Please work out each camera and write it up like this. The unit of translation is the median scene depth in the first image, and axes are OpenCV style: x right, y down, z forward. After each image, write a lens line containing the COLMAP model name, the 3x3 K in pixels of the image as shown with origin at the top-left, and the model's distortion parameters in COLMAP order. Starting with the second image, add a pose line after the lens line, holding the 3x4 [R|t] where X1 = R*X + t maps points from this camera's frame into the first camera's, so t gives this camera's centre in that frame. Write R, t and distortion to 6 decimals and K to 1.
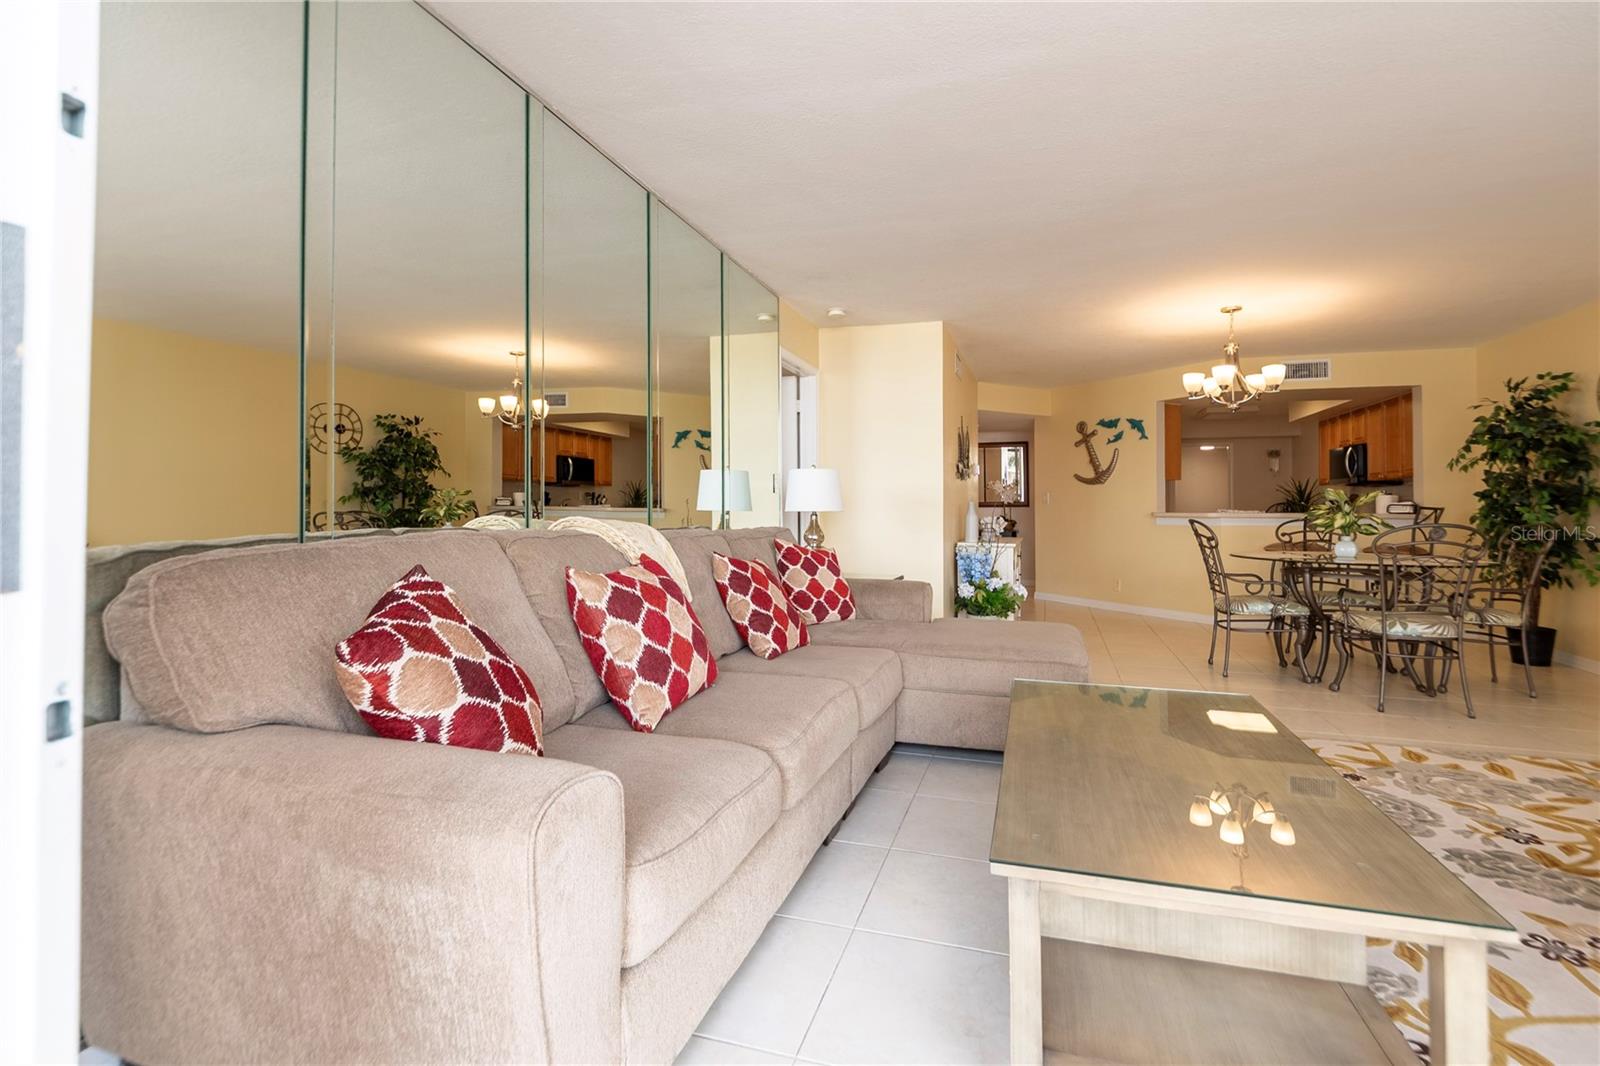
lens RADIAL K [[745.2, 0, 812.0], [0, 745.2, 487.0], [0, 0, 1]] dist [0.001079, -0.000693]
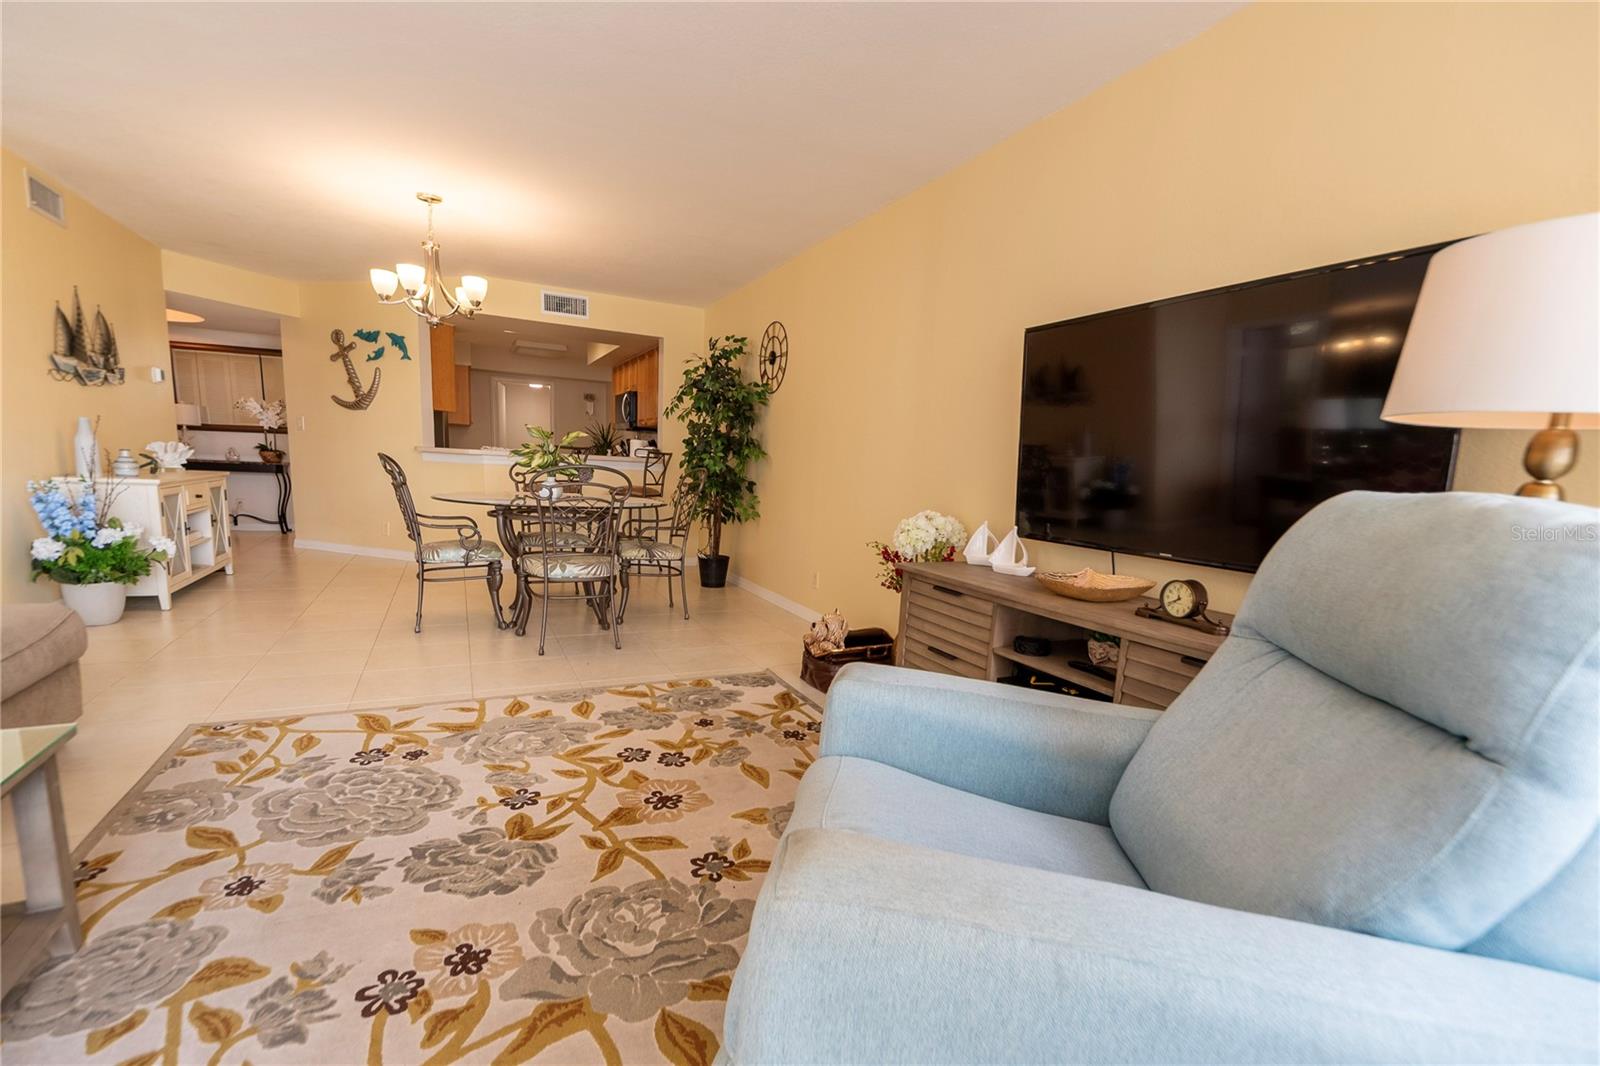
lens RADIAL K [[709.8, 0, 806.6], [0, 709.8, 584.0], [0, 0, 1]] dist [0.012599, -0.011581]
pose [[0.729110, -0.085164, 0.679077, 0.280184], [-0.063982, 0.979400, 0.191524, 0.003509], [-0.681399, -0.183091, 0.708641, 0.075406]]
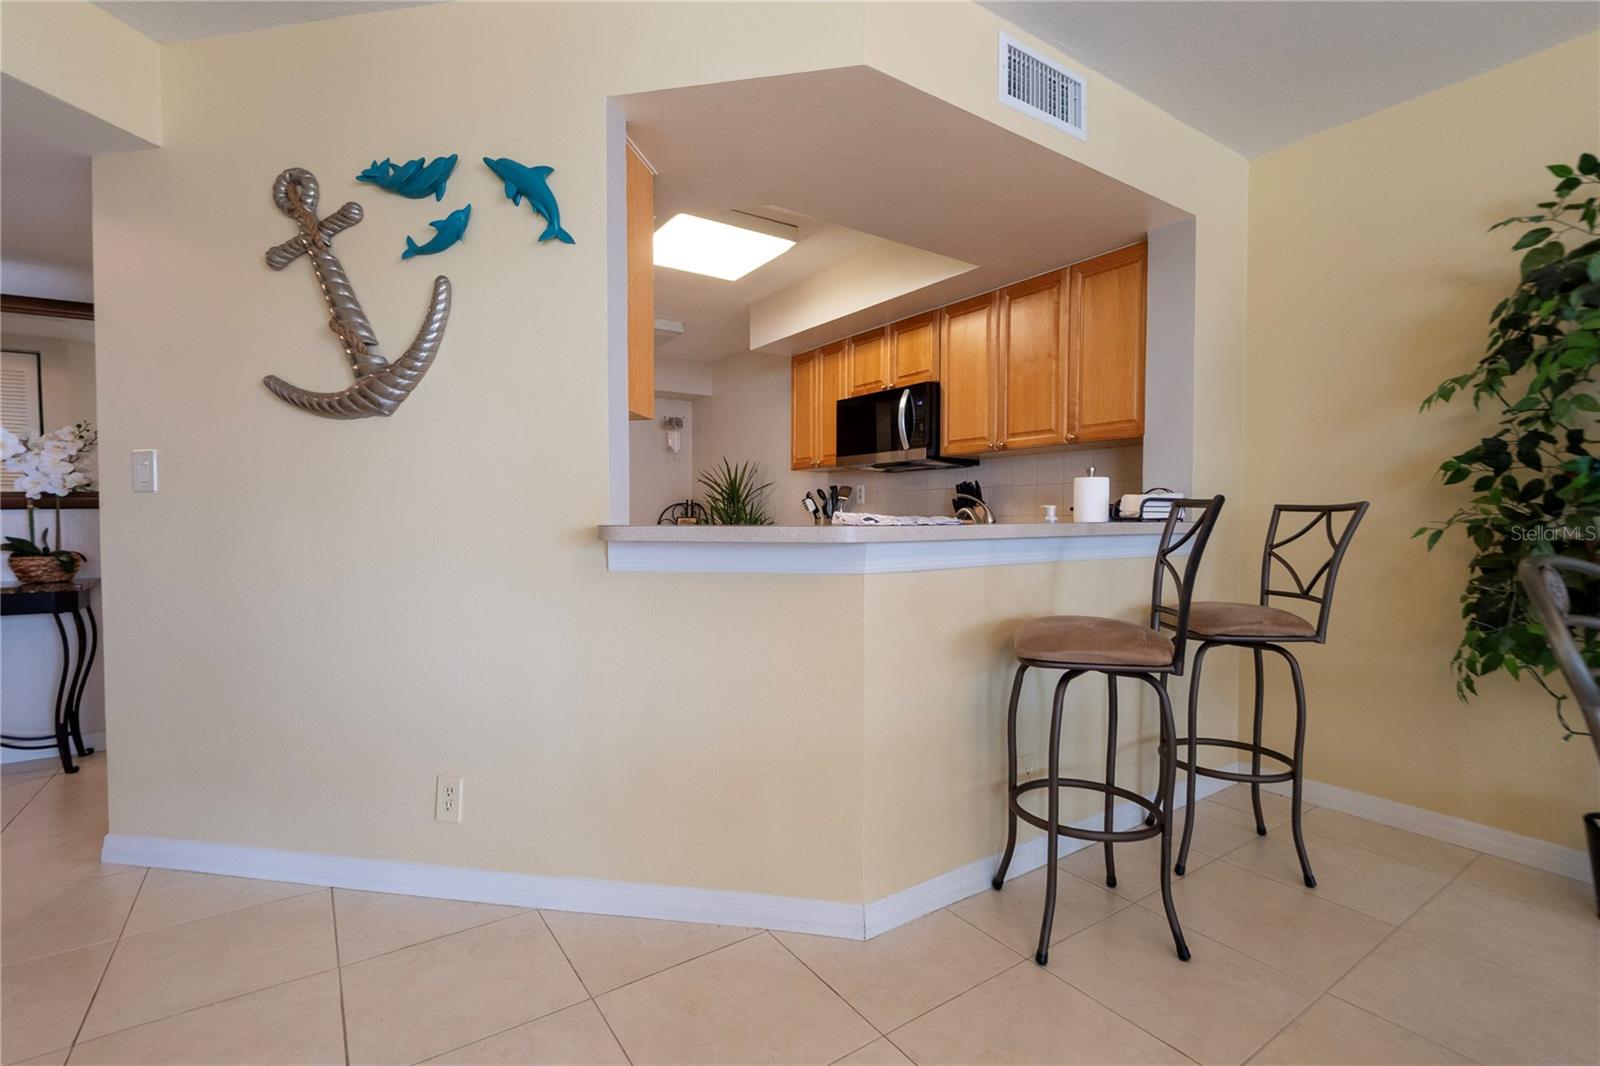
lens RADIAL K [[731.9, 0, 799.0], [0, 731.9, 535.5], [0, 0, 1]] dist [-0.003243, -0.000996]
pose [[0.619463, -0.027575, 0.784541, 0.410638], [-0.017433, 0.998653, 0.048866, 0.032942], [-0.784832, -0.043948, 0.618148, 1.073850]]
